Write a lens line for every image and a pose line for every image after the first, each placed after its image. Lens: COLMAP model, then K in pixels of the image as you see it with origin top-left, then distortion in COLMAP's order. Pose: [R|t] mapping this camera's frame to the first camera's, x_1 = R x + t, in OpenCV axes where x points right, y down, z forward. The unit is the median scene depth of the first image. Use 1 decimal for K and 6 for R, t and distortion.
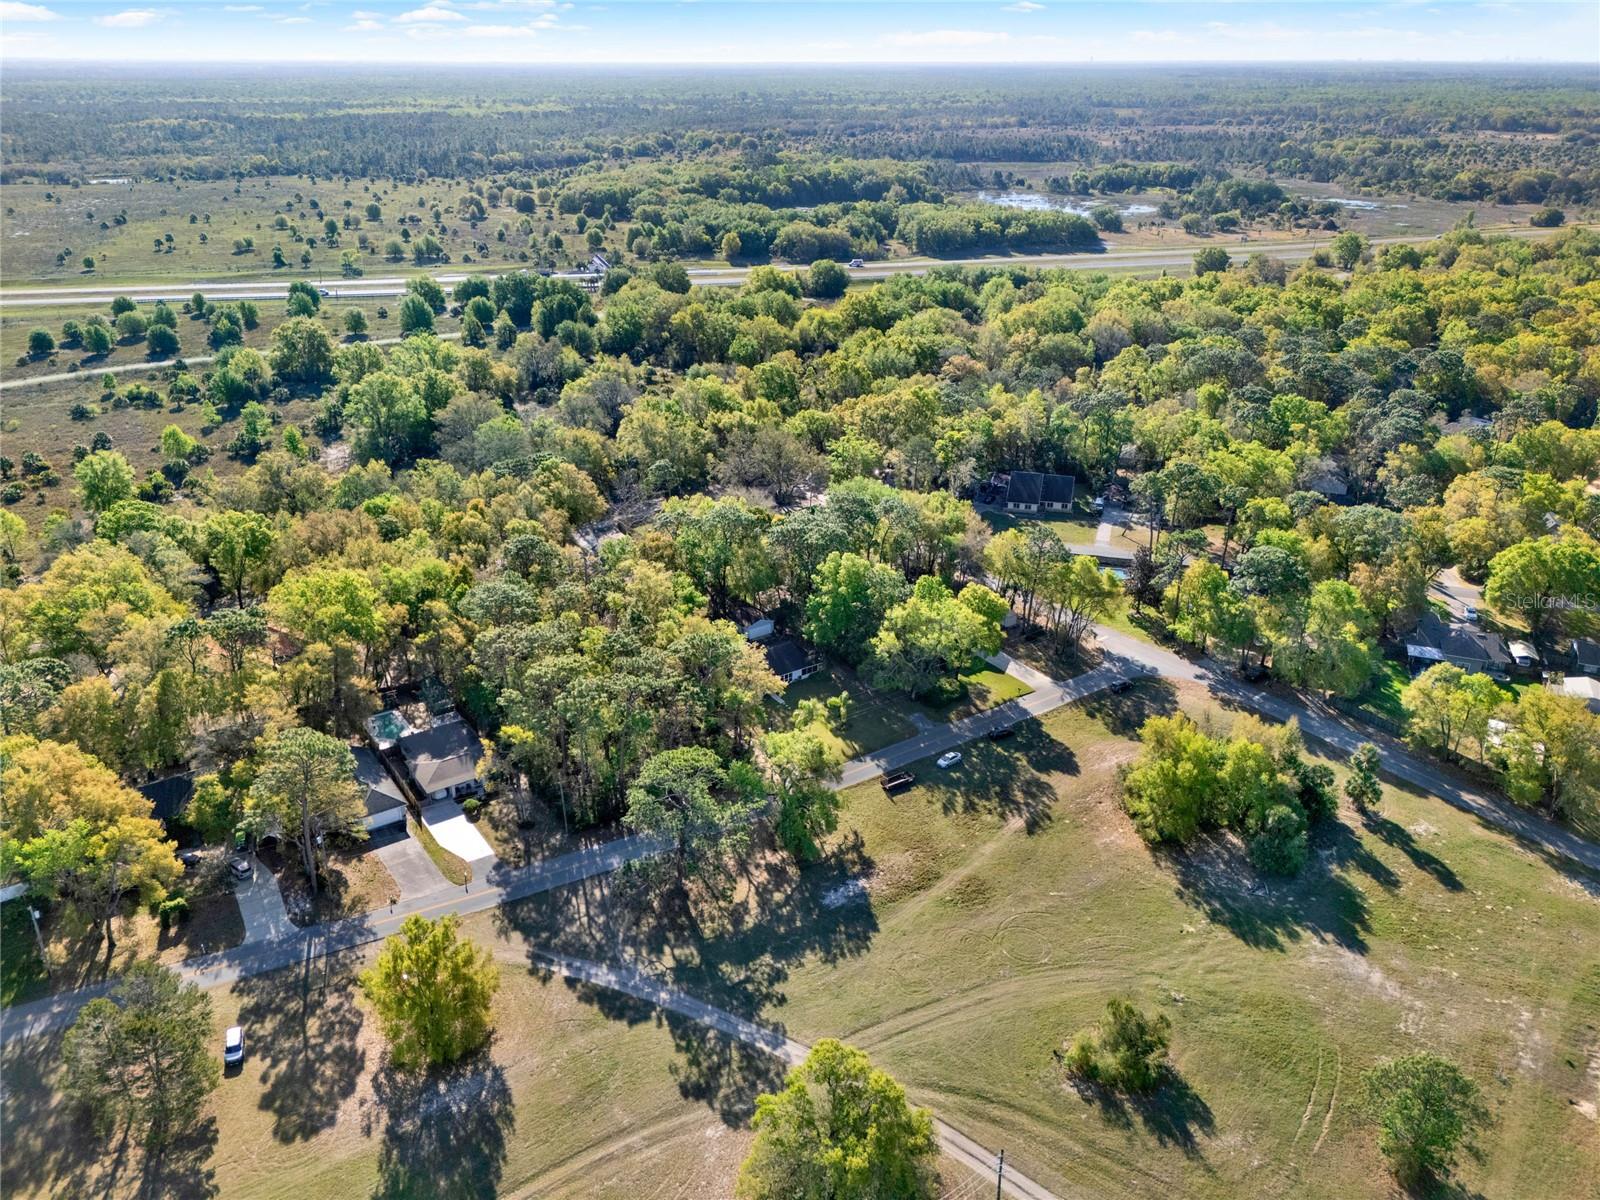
lens RADIAL K [[1234.4, 0, 793.3], [0, 1234.4, 585.2], [0, 0, 1]] dist [0.058061, -0.046108]
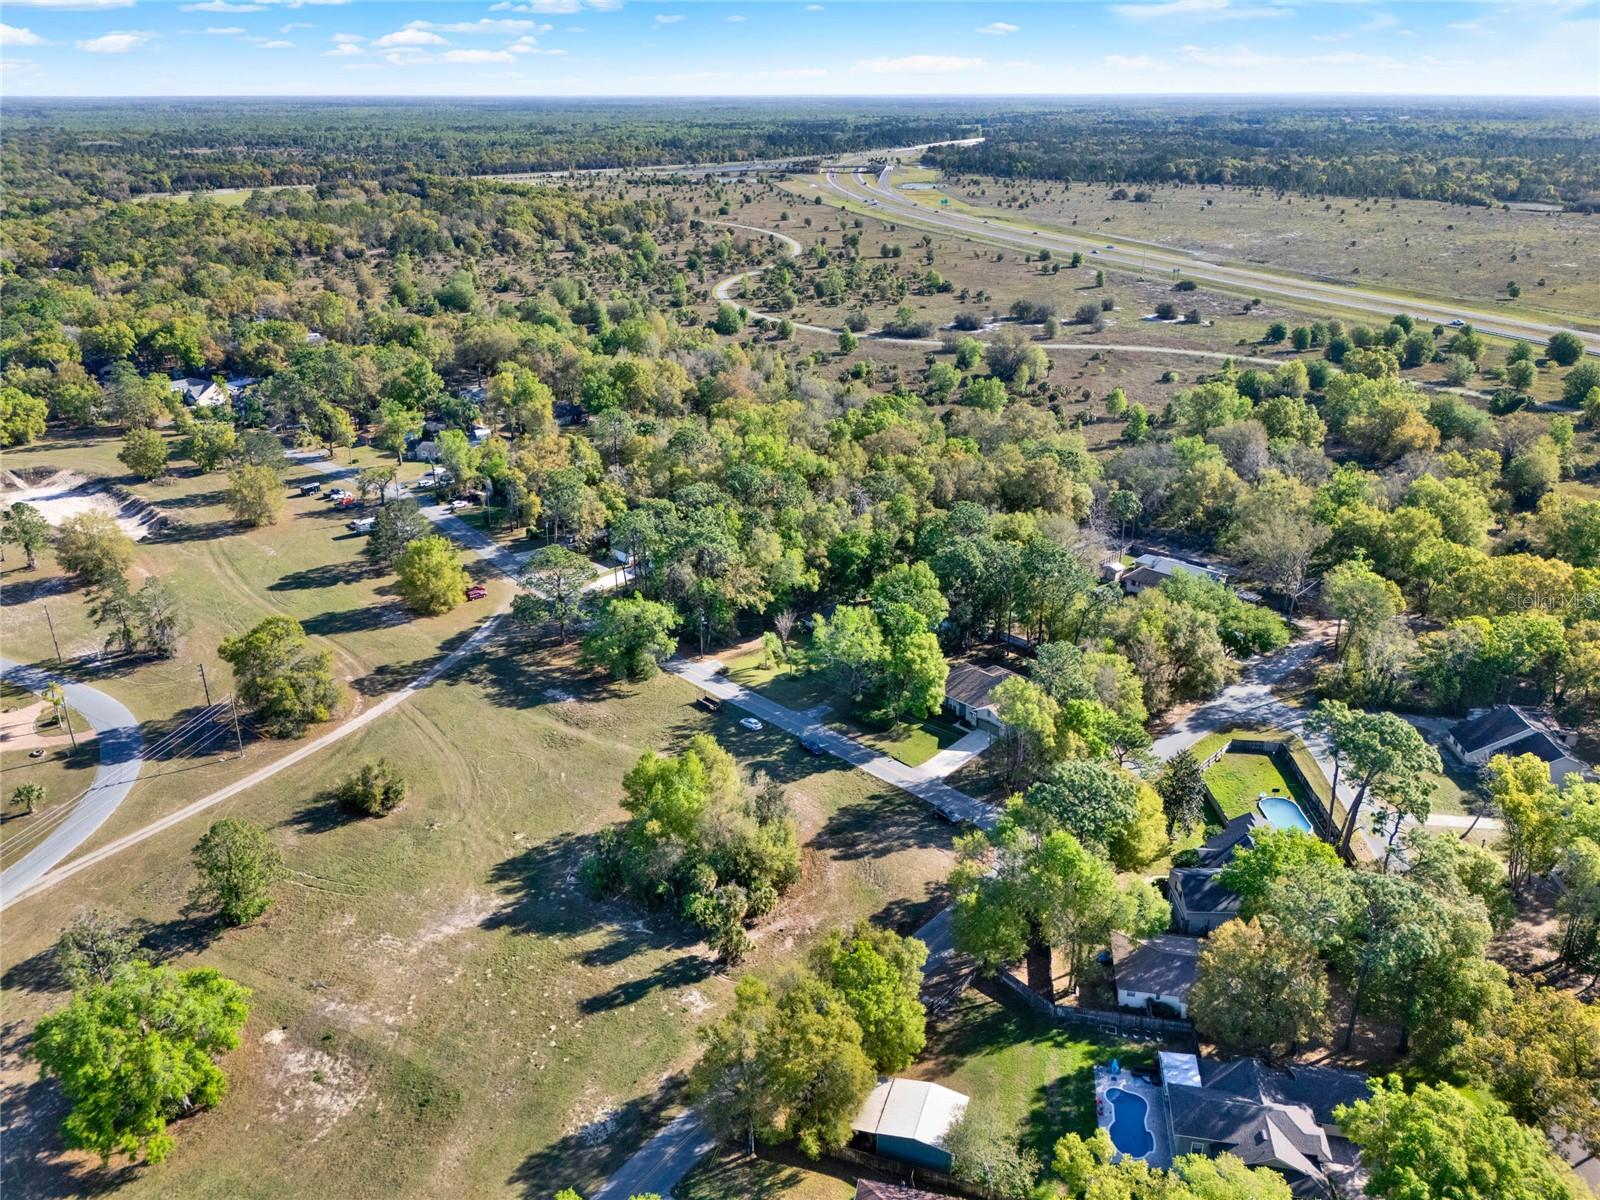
lens RADIAL K [[1234.4, 0, 793.6], [0, 1234.4, 615.1], [0, 0, 1]] dist [0.058061, -0.046108]
pose [[0.158702, 0.383072, -0.909983, 1.201204], [-0.389857, 0.871084, 0.298705, -0.313381], [0.907097, 0.307358, 0.287586, 0.758465]]
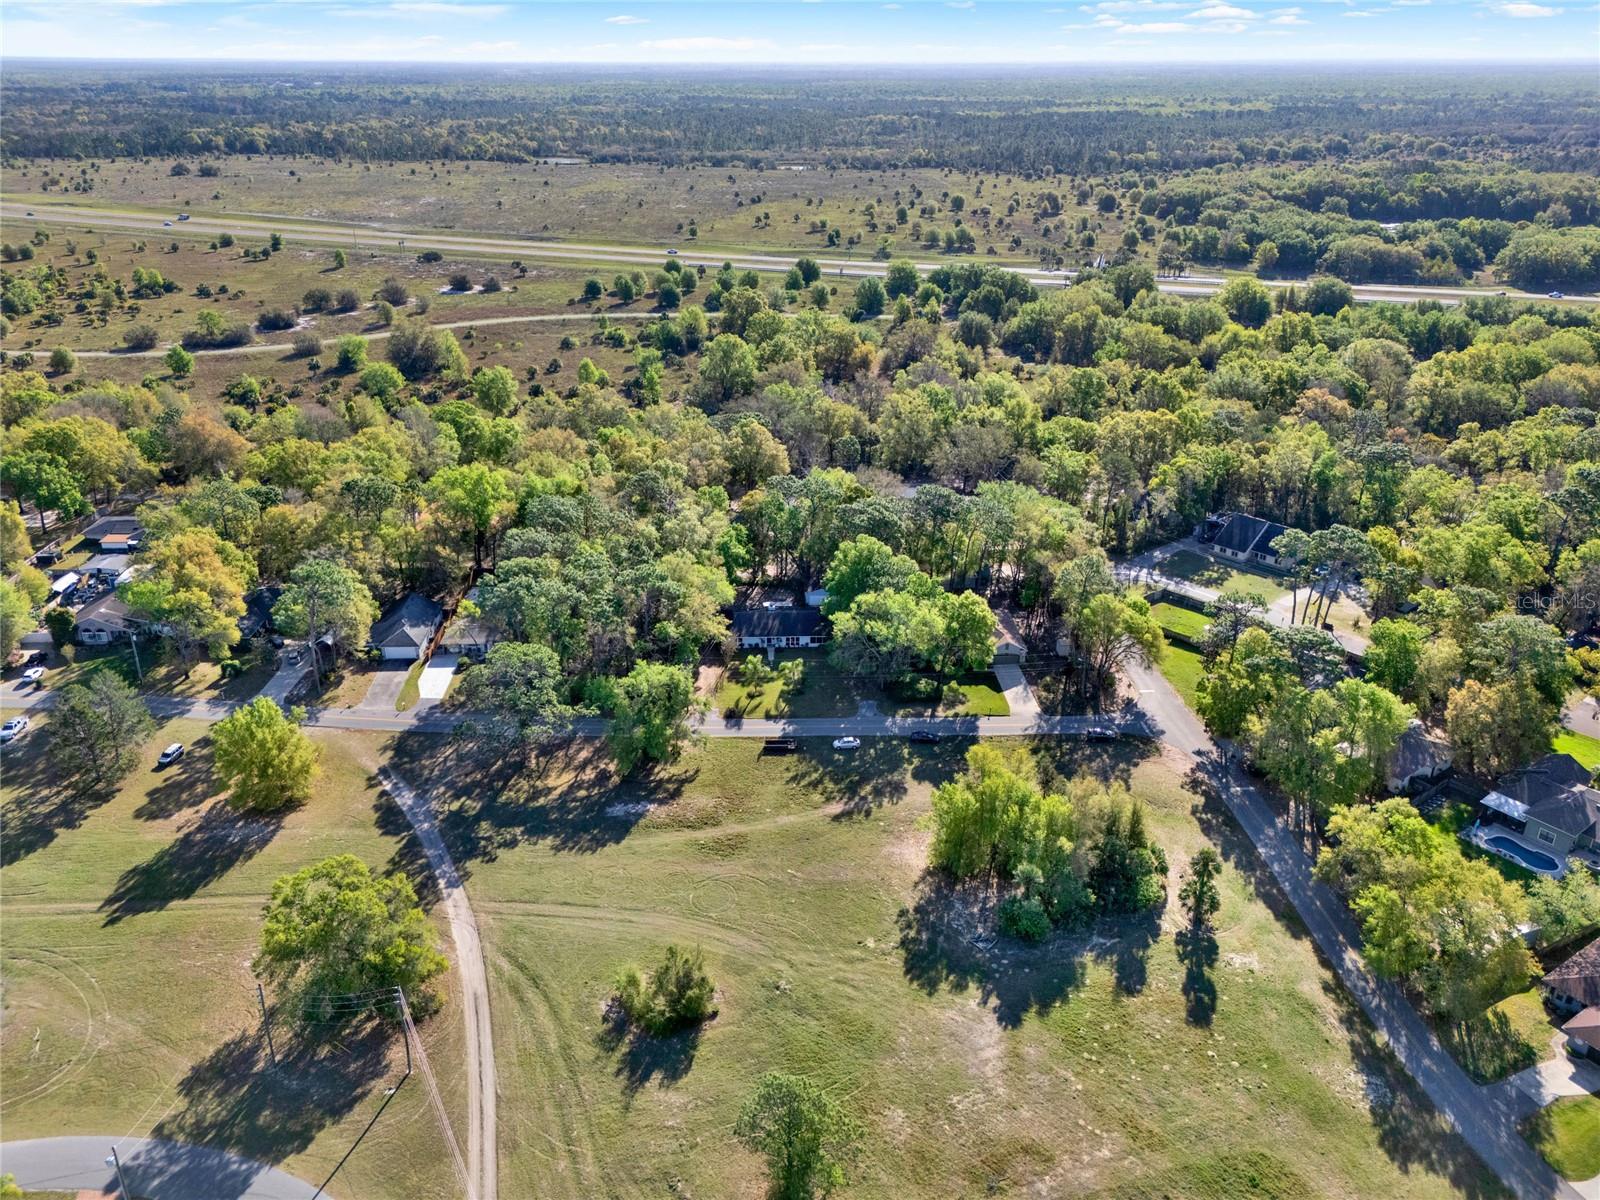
lens RADIAL K [[1234.4, 0, 796.8], [0, 1234.4, 594.8], [0, 0, 1]] dist [0.058061, -0.046108]
pose [[0.835793, 0.216526, -0.504546, 0.639010], [-0.213228, 0.974829, 0.065130, -0.041122], [0.505949, 0.053148, 0.860925, 0.098785]]
